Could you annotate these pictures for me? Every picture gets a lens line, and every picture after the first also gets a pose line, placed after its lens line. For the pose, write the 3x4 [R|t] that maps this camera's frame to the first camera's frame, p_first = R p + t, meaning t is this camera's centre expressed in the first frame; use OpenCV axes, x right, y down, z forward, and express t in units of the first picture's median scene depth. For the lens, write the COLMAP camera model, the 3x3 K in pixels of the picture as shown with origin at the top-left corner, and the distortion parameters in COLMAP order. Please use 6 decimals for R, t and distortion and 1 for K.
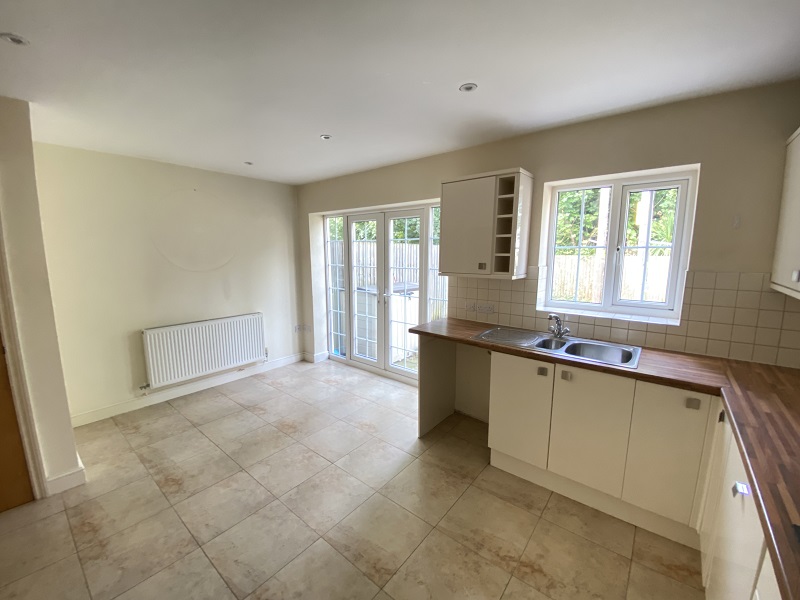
lens RADIAL K [[322.7, 0, 399.8], [0, 322.7, 297.5], [0, 0, 1]] dist [0.058676, -0.045953]
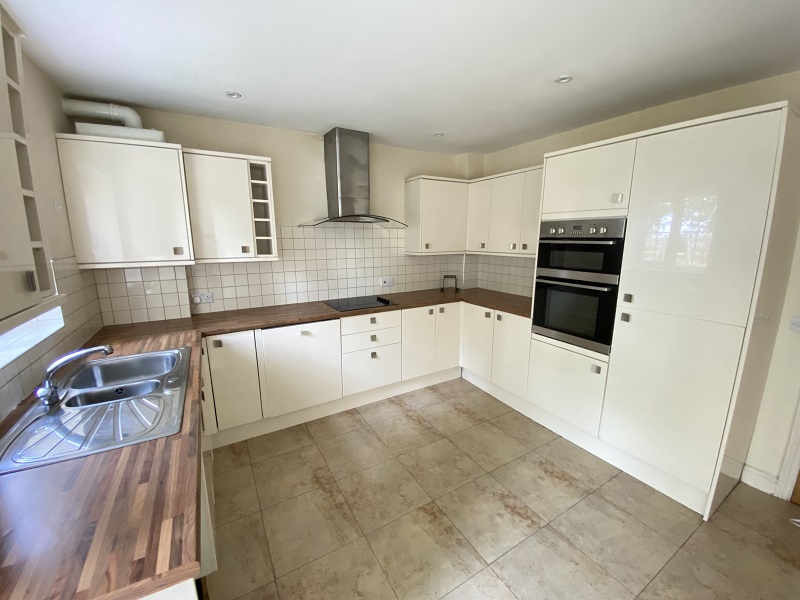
lens RADIAL K [[322.7, 0, 399.8], [0, 322.7, 297.5], [0, 0, 1]] dist [0.058676, -0.045953]
pose [[-0.938769, -0.061806, 0.338959, -0.256166], [0.050271, 0.948681, 0.312213, -0.219379], [-0.340861, 0.310136, -0.887485, 1.554291]]
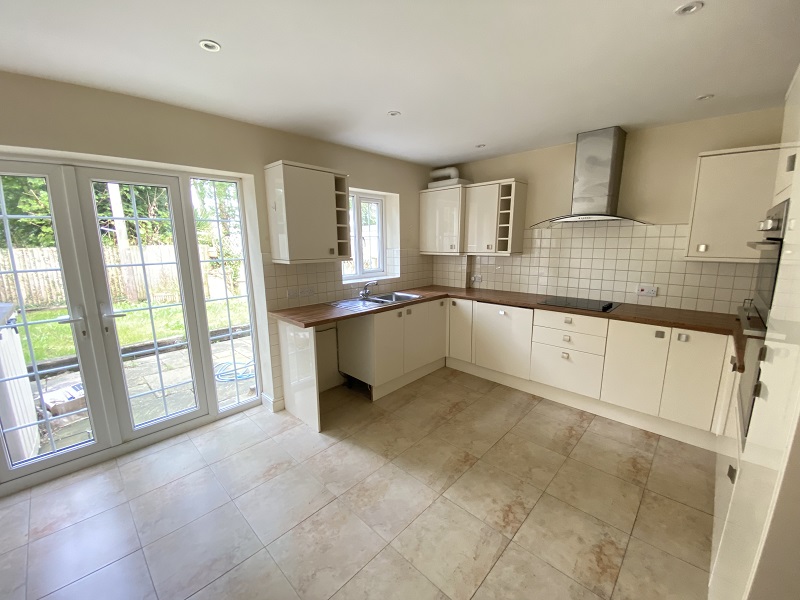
lens RADIAL K [[322.7, 0, 399.8], [0, 322.7, 297.5], [0, 0, 1]] dist [0.058676, -0.045953]
pose [[0.079102, -0.172832, 0.981770, -1.161526], [0.146747, 0.976145, 0.160018, -0.112687], [-0.986006, 0.131414, 0.102578, 0.890339]]
